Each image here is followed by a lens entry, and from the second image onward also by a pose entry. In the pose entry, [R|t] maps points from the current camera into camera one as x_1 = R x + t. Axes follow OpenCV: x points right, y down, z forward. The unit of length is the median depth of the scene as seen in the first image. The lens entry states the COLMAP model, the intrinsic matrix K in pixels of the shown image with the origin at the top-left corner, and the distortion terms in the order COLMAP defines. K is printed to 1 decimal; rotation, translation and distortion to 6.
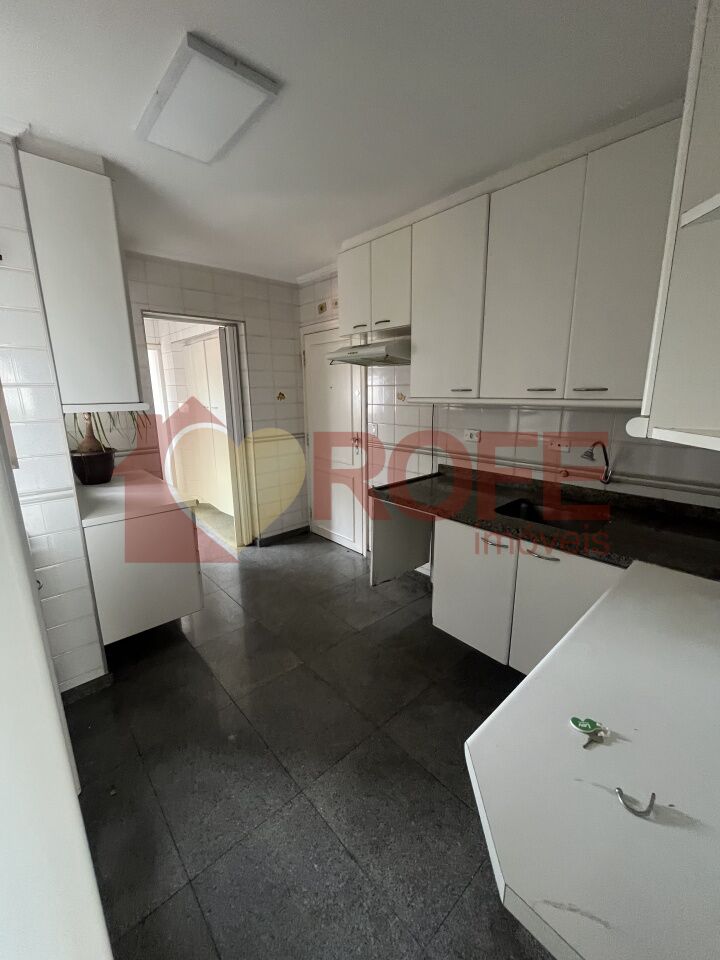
lens RADIAL K [[391.6, 0, 364.2], [0, 391.6, 479.4], [0, 0, 1]] dist [0.000416, -0.000269]
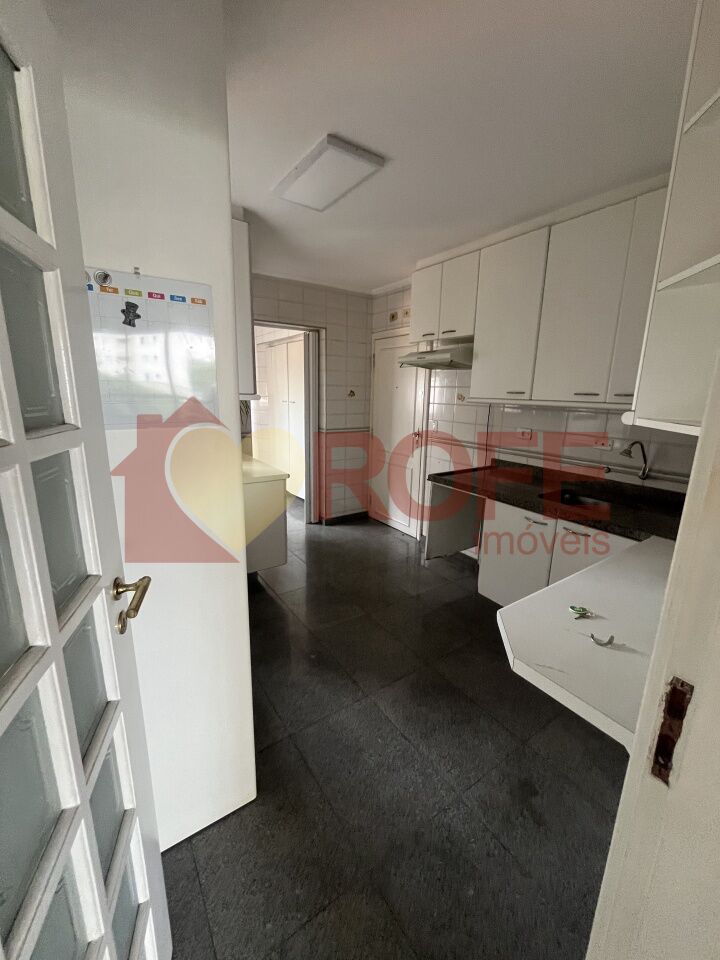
lens RADIAL K [[391.6, 0, 364.2], [0, 391.6, 479.4], [0, 0, 1]] dist [0.000416, -0.000269]
pose [[0.990279, 0.059809, -0.125582, -0.026871], [-0.060027, 0.998195, 0.002053, 0.040862], [0.125478, 0.005505, 0.992081, -0.158506]]
